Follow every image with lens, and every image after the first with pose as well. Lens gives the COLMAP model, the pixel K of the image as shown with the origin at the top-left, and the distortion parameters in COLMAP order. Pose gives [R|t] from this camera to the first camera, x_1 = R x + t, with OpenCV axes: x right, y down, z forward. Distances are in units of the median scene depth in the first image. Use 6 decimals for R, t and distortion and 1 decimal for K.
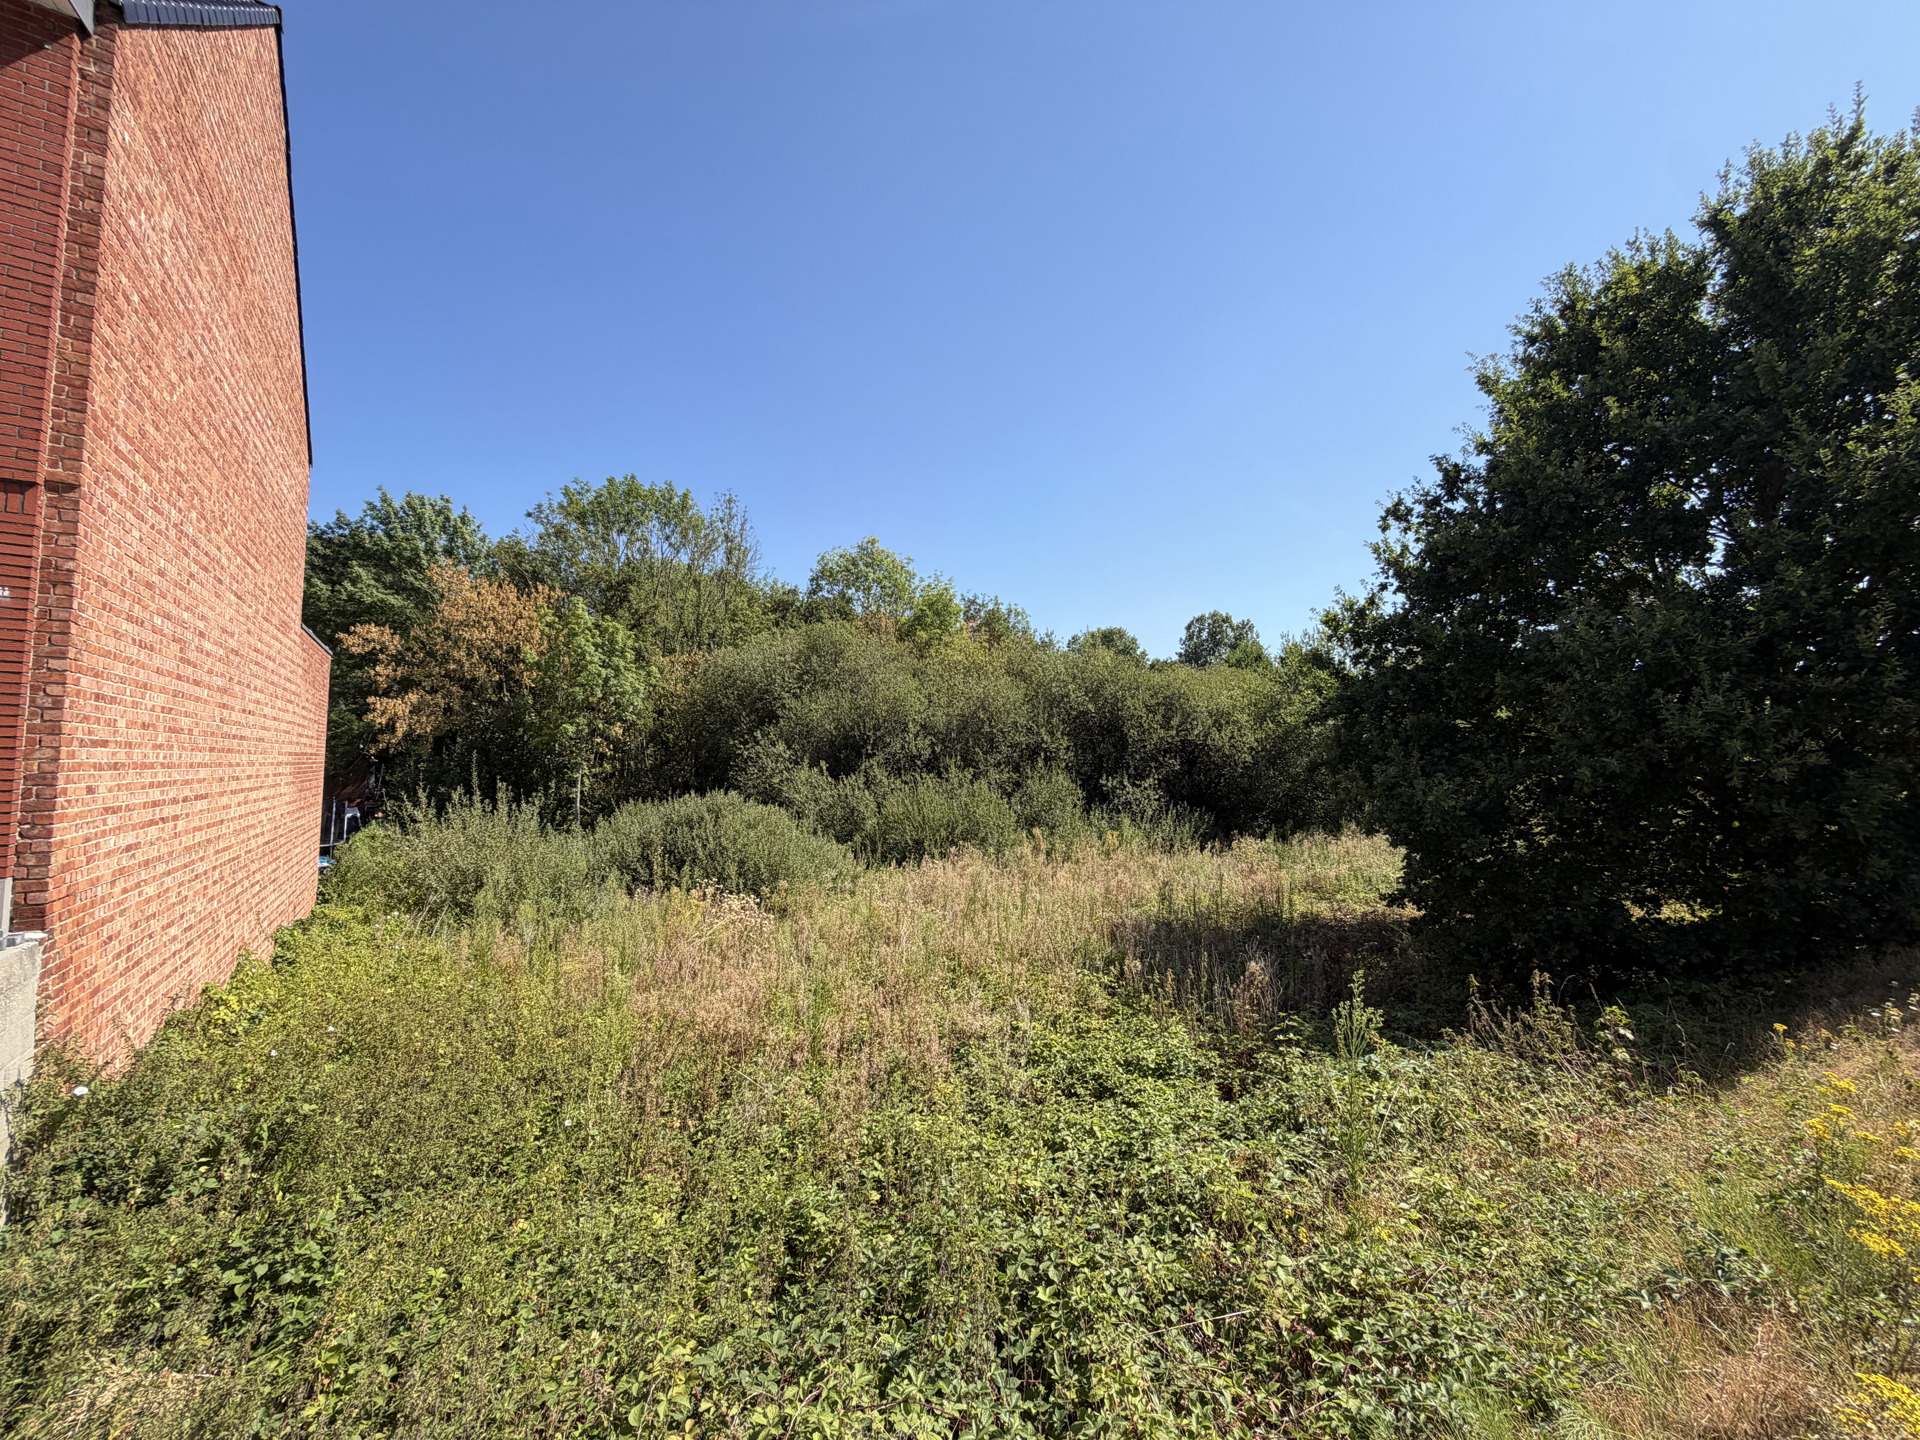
lens RADIAL K [[766.7, 0, 948.3], [0, 766.7, 718.1], [0, 0, 1]] dist [0.003097, 0.000018]
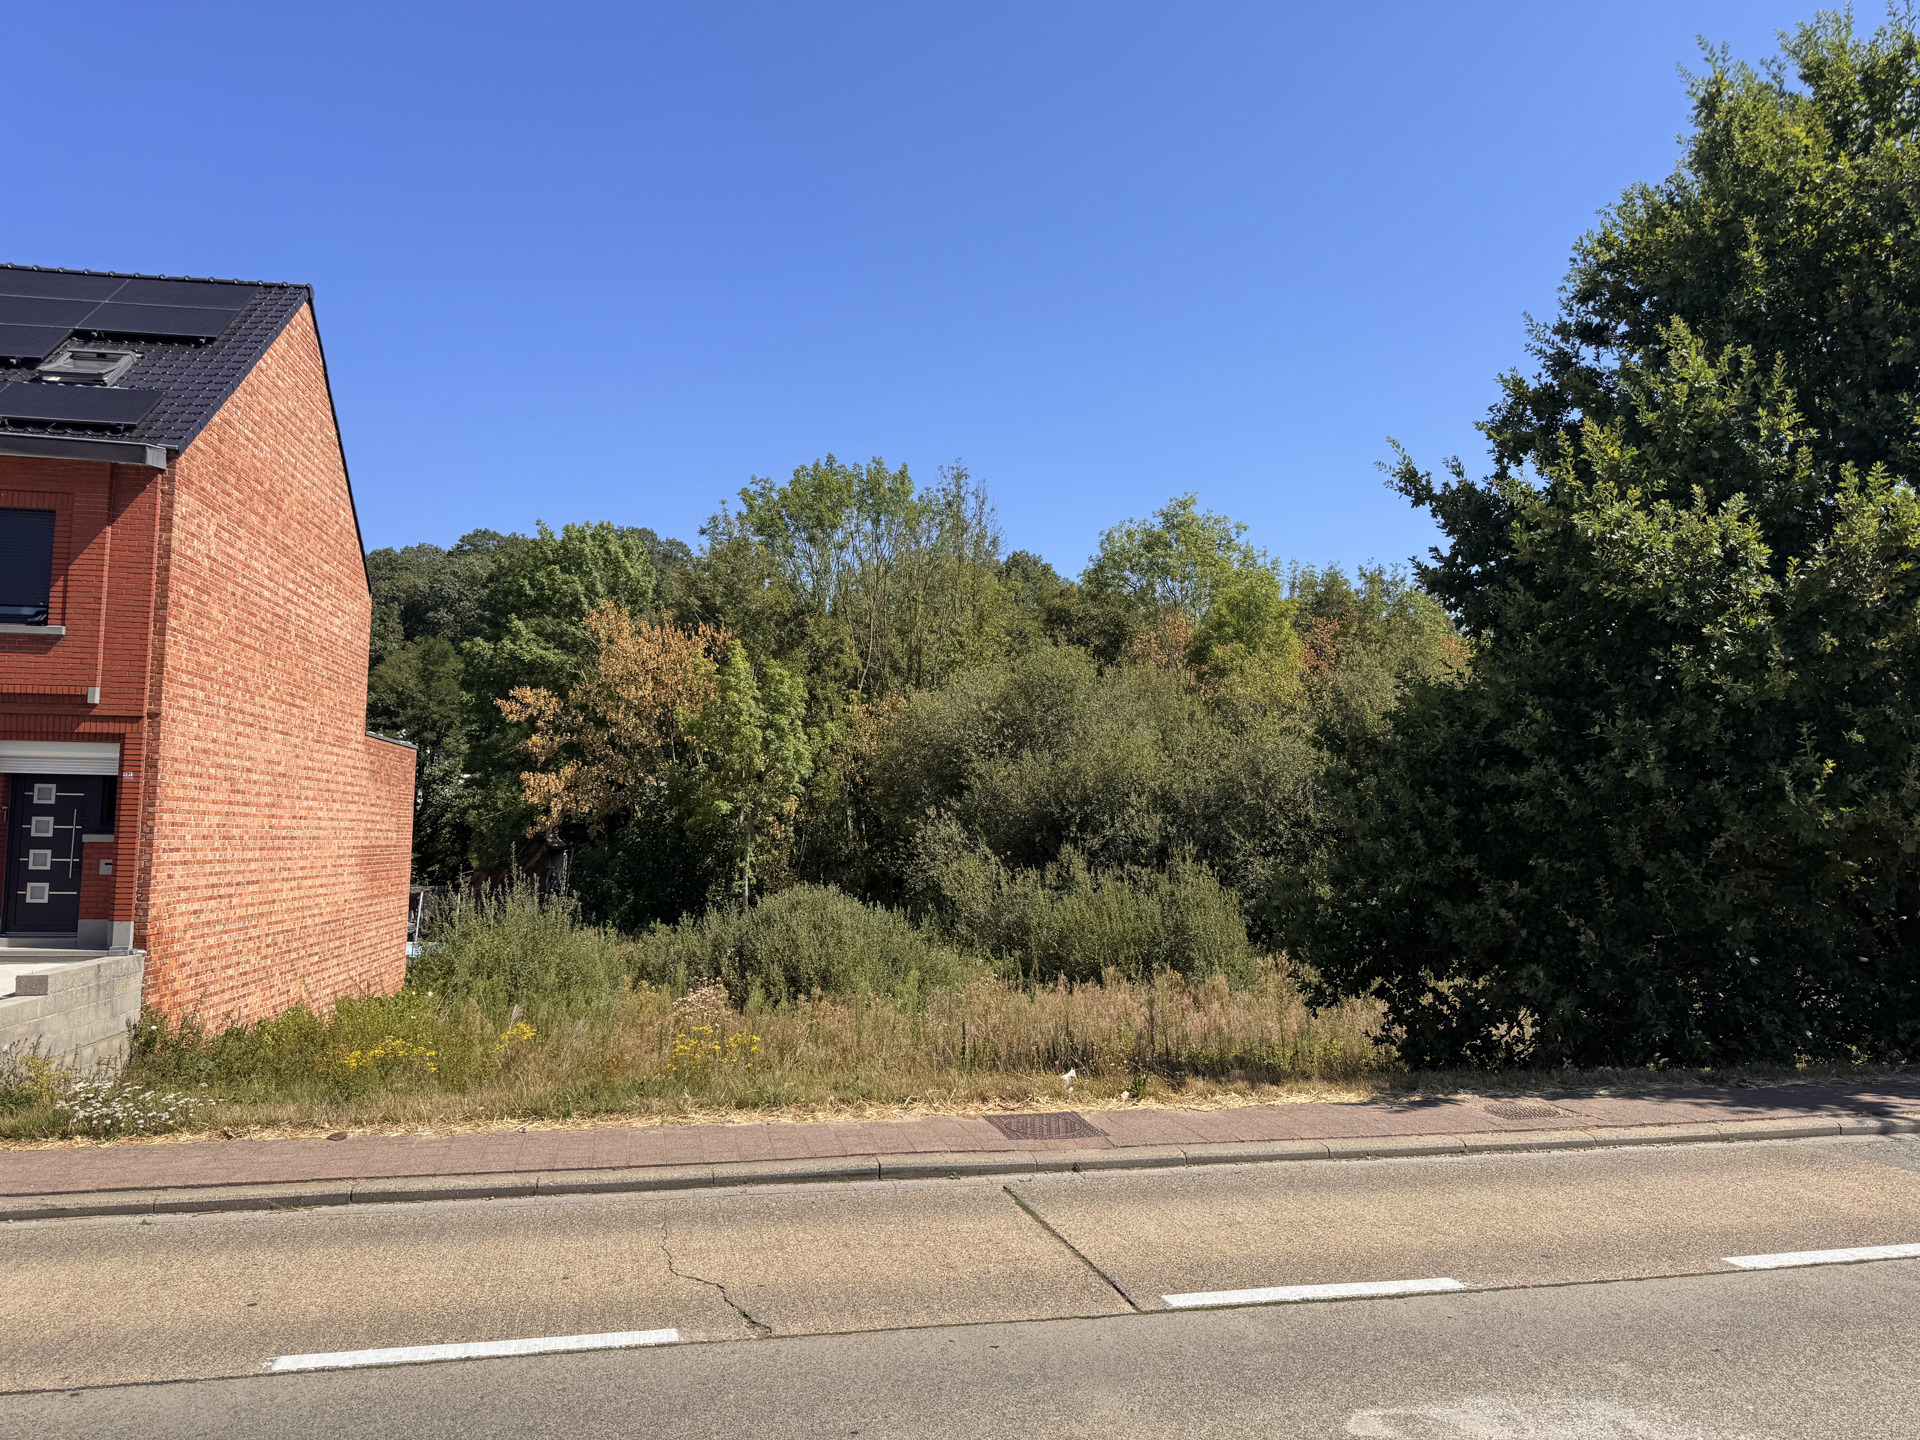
lens RADIAL K [[1356.4, 0, 960.5], [0, 1356.4, 725.4], [0, 0, 1]] dist [0.055550, -0.064861]
pose [[0.913939, -0.033861, -0.404436, 0.617973], [0.022236, 0.999194, -0.033407, -0.036285], [0.405241, 0.021539, 0.913956, -0.389649]]
